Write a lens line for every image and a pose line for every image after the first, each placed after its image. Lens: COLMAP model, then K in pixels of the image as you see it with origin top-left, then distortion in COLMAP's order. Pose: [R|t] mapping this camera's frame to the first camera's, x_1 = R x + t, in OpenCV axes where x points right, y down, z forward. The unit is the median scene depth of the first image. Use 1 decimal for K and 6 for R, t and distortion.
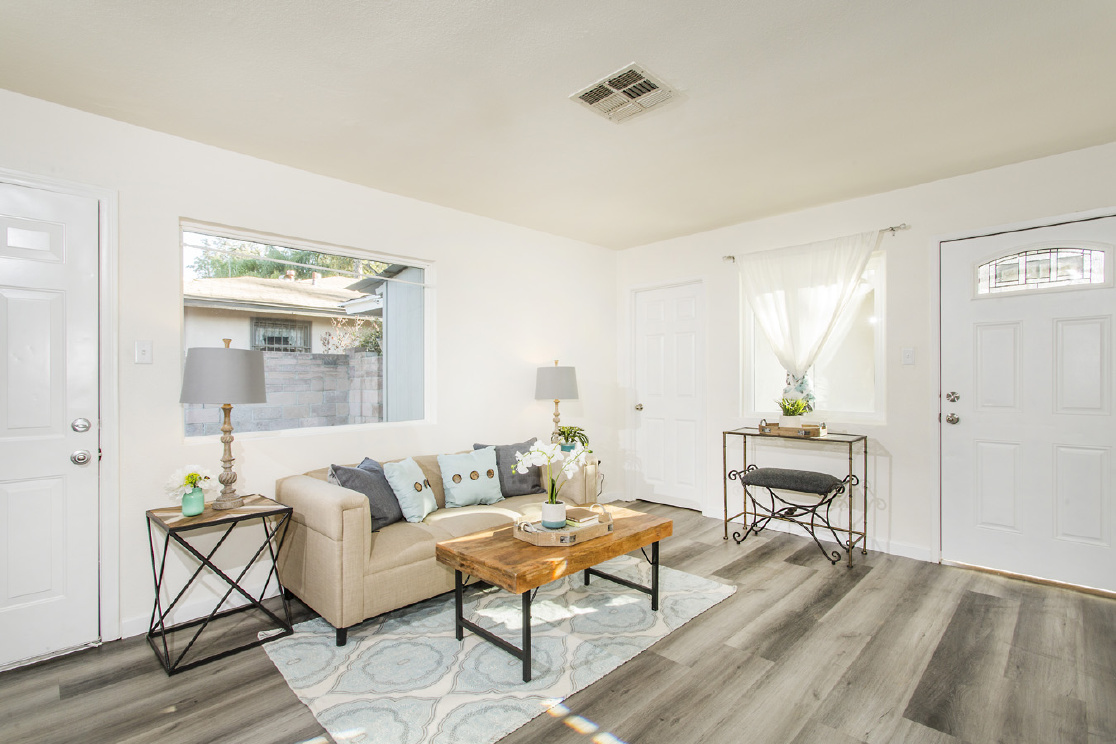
lens RADIAL K [[522.8, 0, 559.3], [0, 522.8, 371.5], [0, 0, 1]] dist [0.000534, 0.000826]
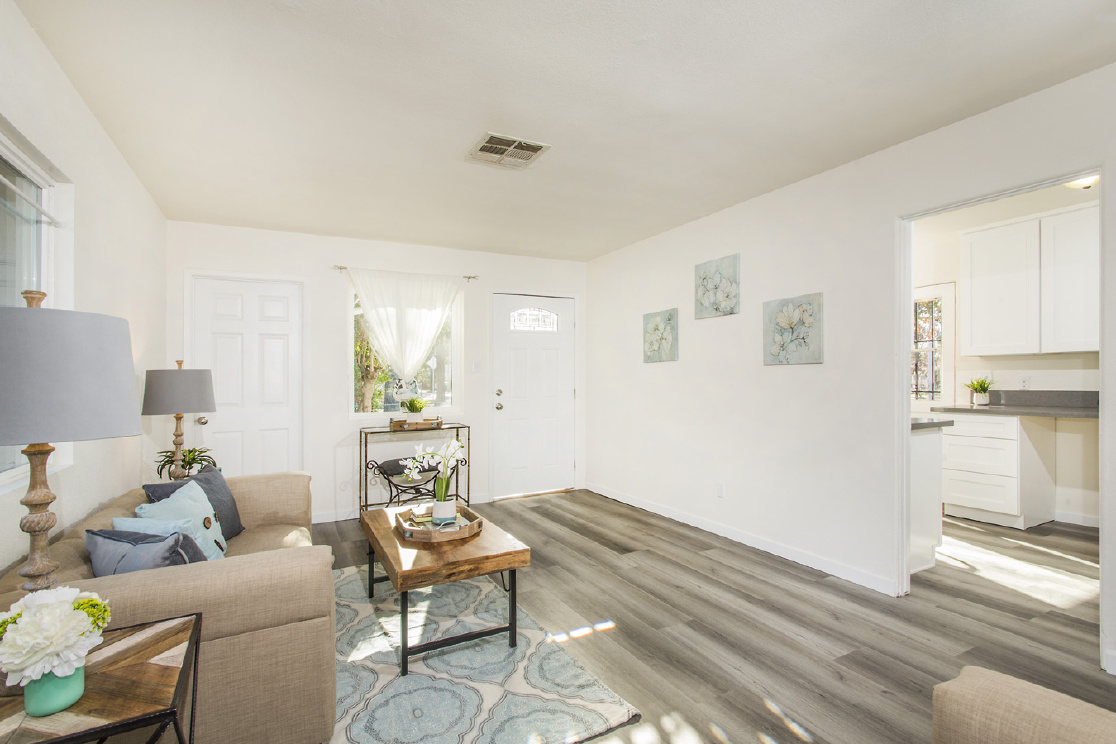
lens RADIAL K [[522.8, 0, 556.6], [0, 522.8, 372.8], [0, 0, 1]] dist [0.000534, 0.000826]
pose [[0.314942, 0.010713, 0.949051, -0.824543], [0.002304, 0.999925, -0.012052, 0.009308], [-0.949108, 0.005982, 0.314893, 0.406359]]
